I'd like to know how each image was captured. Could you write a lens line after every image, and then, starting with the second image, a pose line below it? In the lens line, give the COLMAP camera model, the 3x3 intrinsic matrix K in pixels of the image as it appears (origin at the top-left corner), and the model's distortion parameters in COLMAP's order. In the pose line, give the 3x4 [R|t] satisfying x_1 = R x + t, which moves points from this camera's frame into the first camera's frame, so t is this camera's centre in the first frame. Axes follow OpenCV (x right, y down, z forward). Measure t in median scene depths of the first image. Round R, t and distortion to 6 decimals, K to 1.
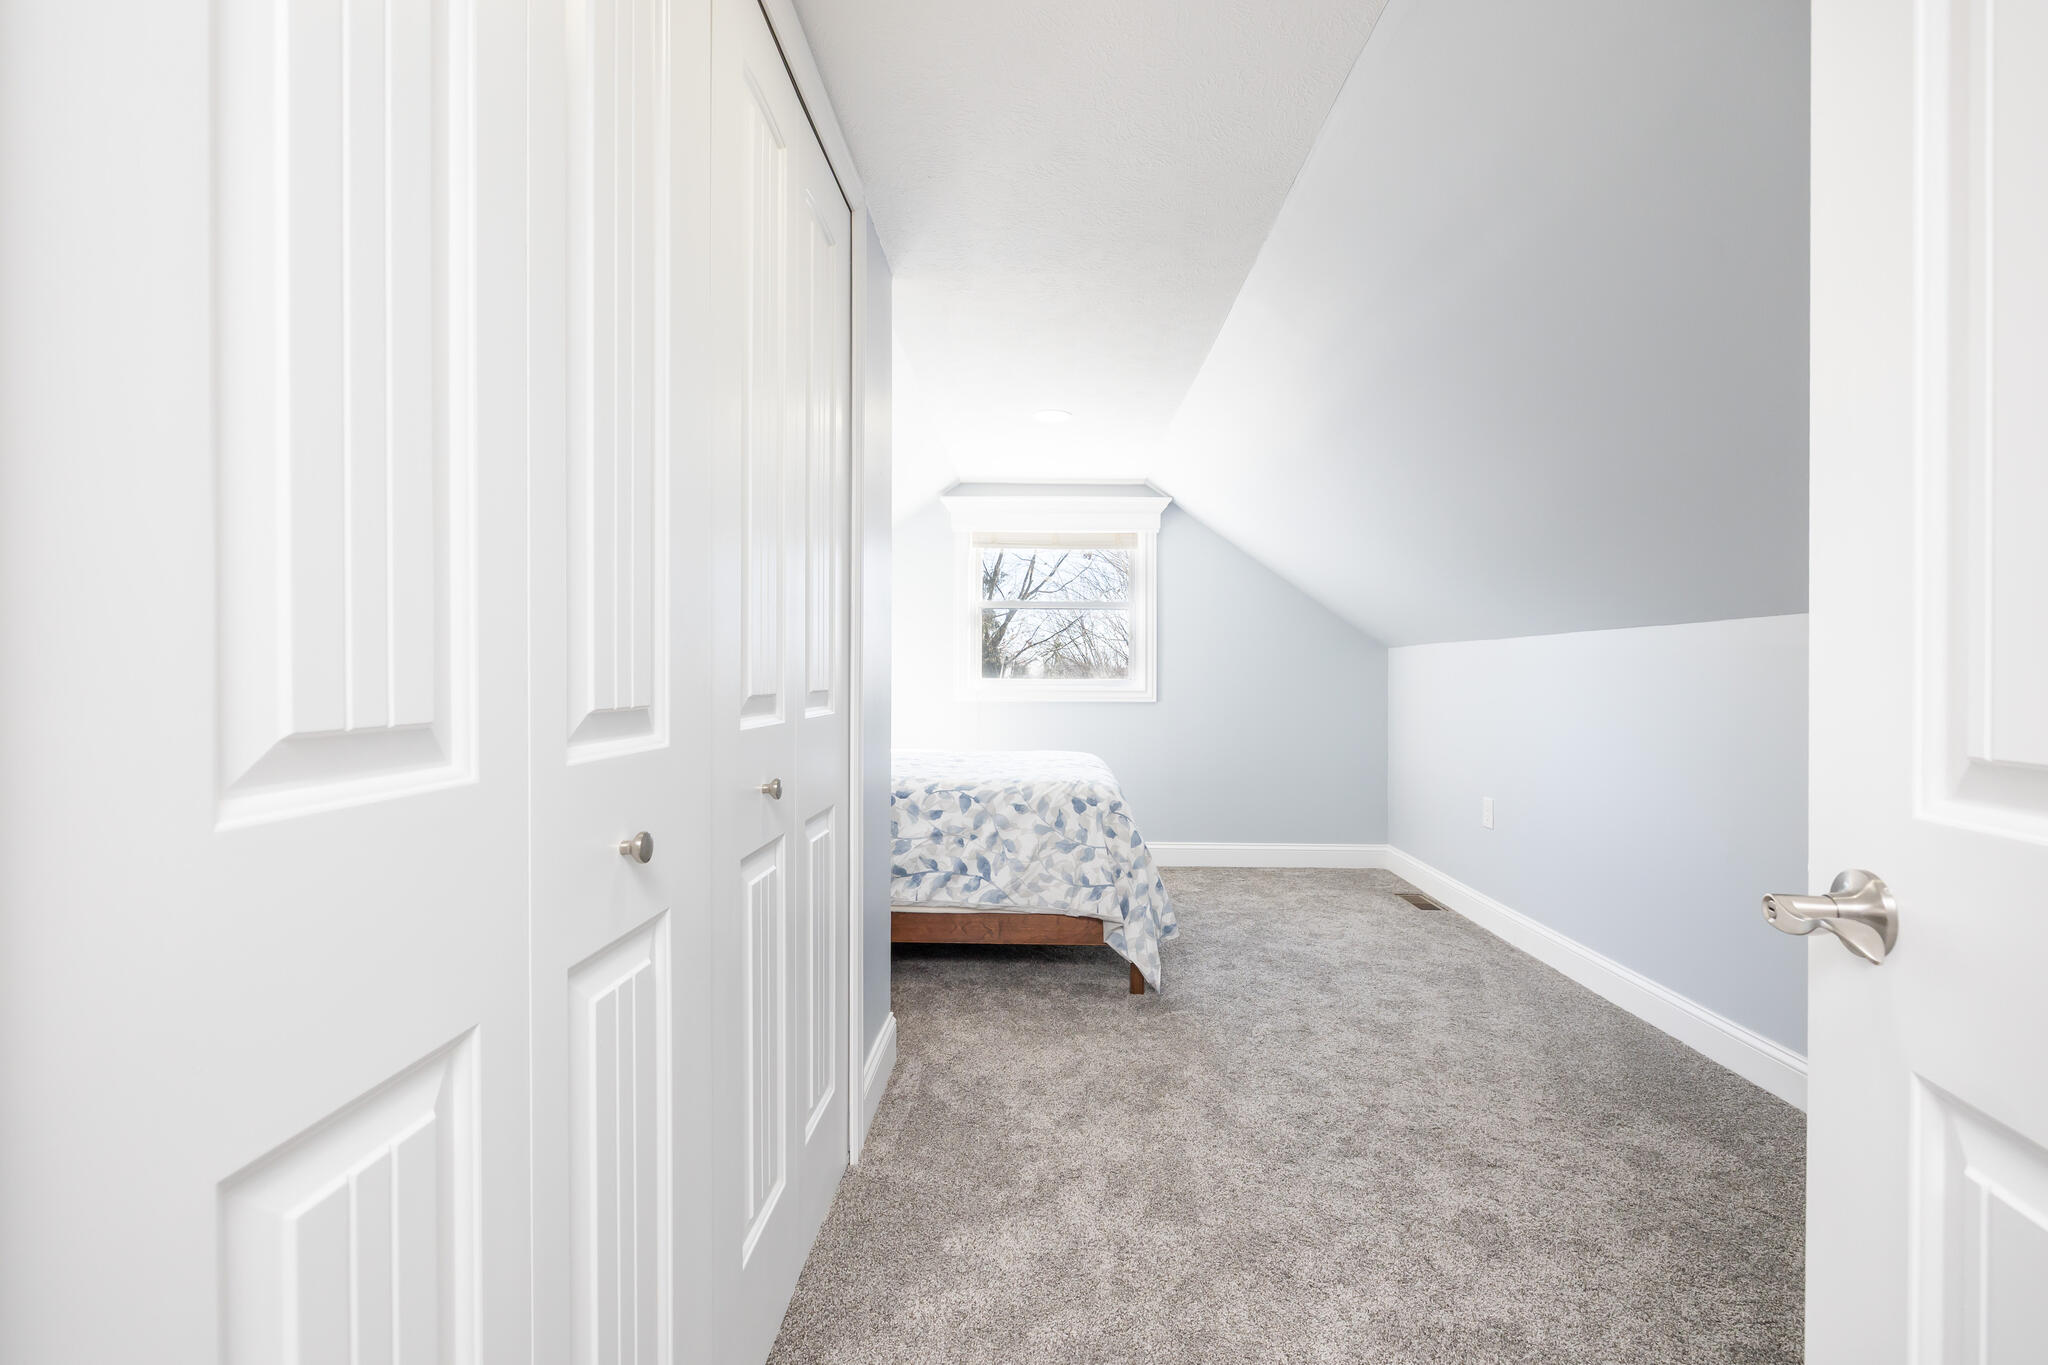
lens RADIAL K [[867.5, 0, 1023.4], [0, 867.5, 685.3], [0, 0, 1]] dist [-0.001156, 0.000091]
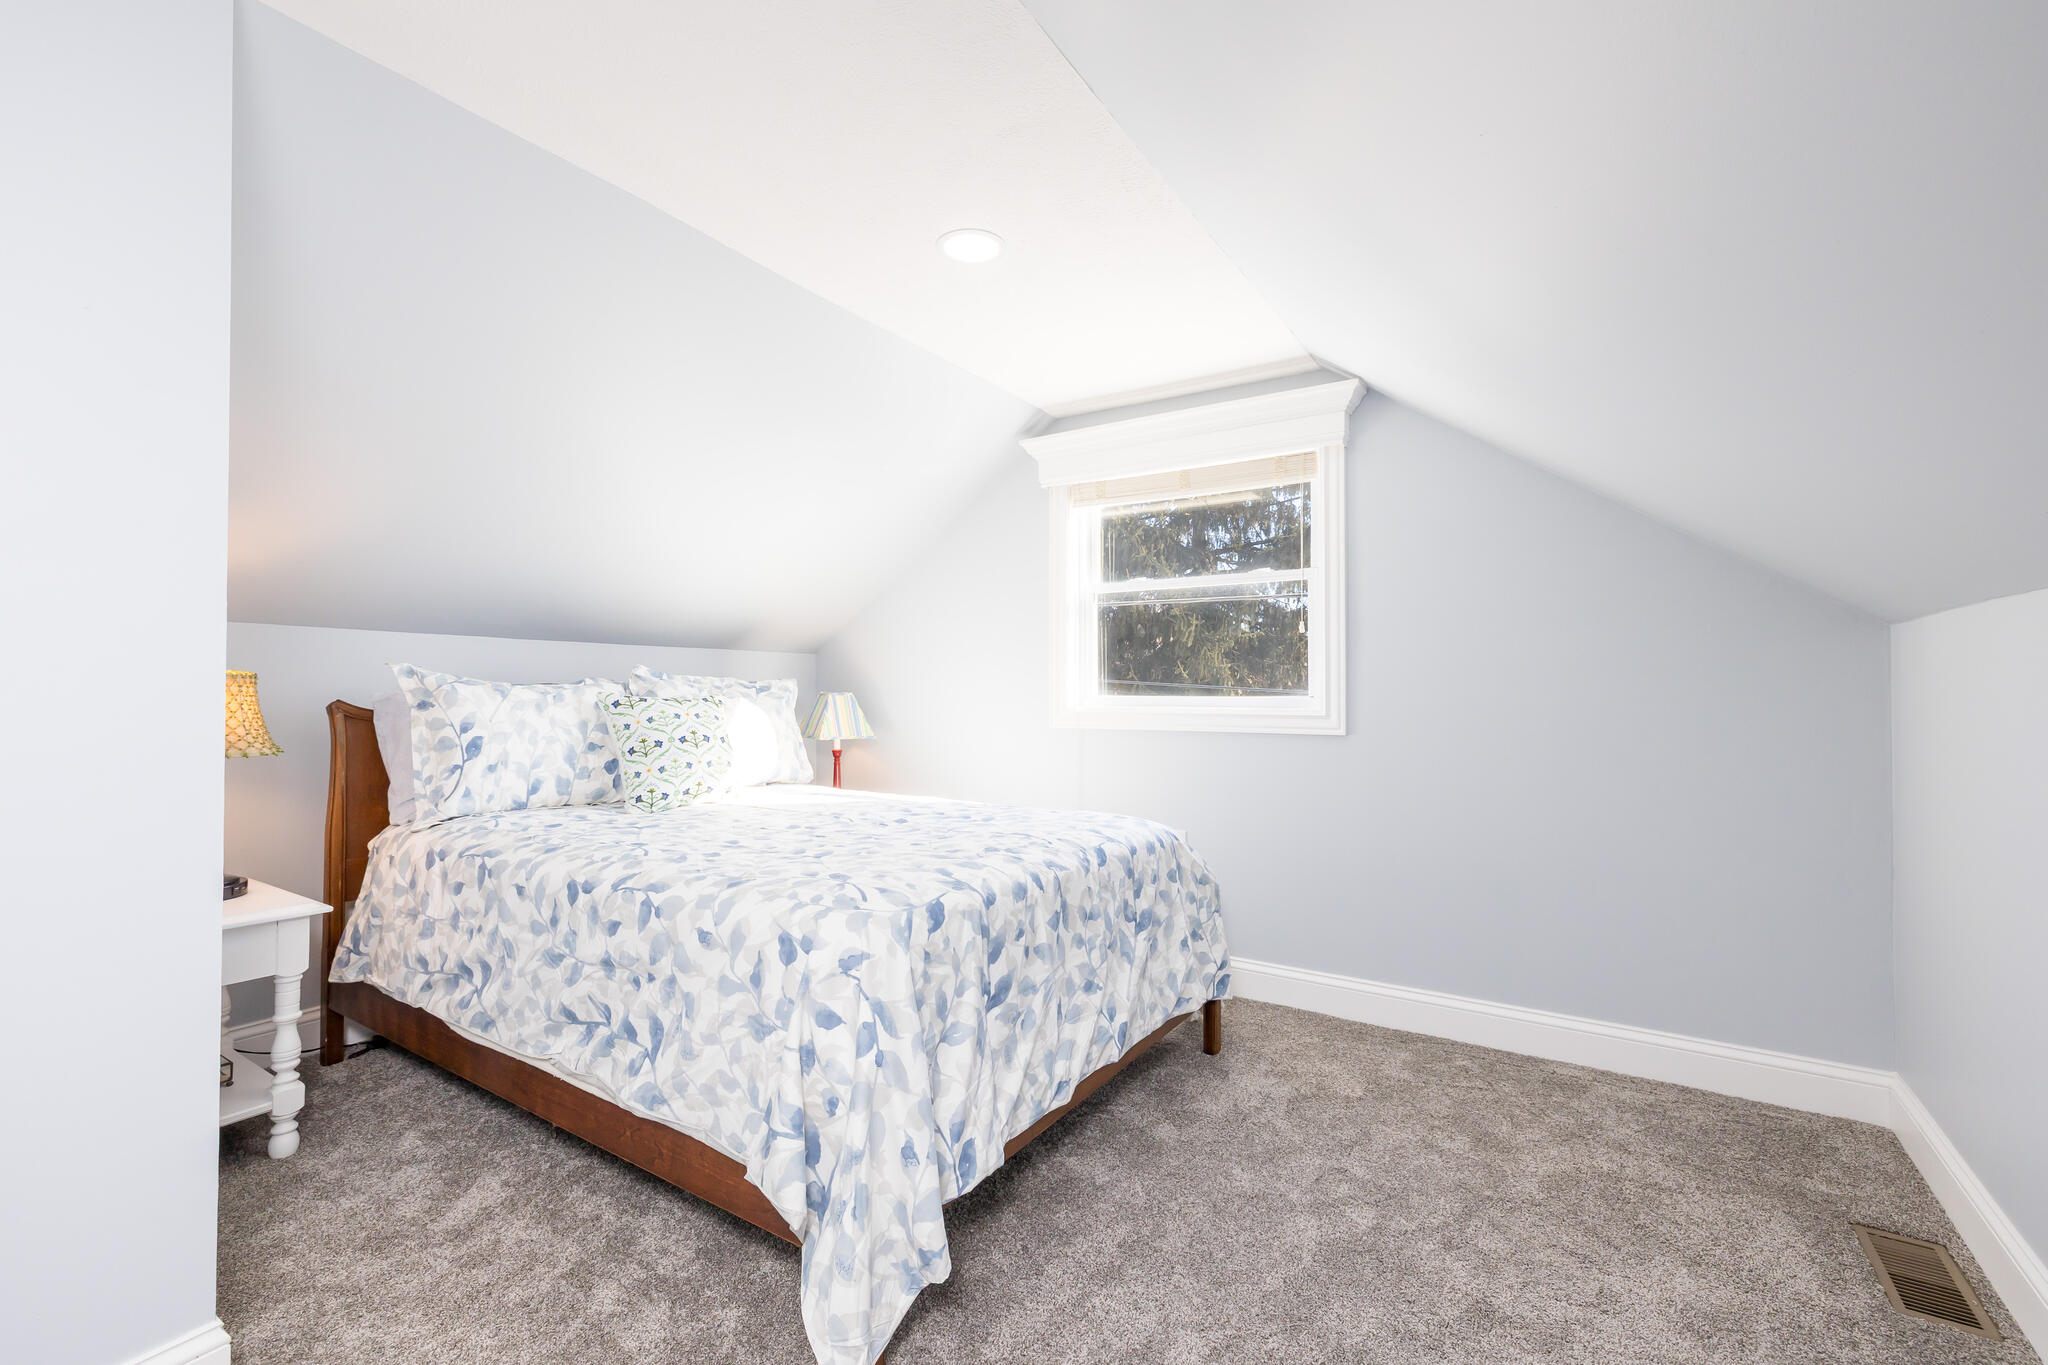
lens RADIAL K [[867.5, 0, 1025.7], [0, 867.5, 676.1], [0, 0, 1]] dist [-0.001156, 0.000091]
pose [[0.852760, -0.011027, -0.522187, 0.450426], [-0.001812, 0.999709, -0.024070, -0.008915], [0.522300, 0.021472, 0.852491, 0.640542]]
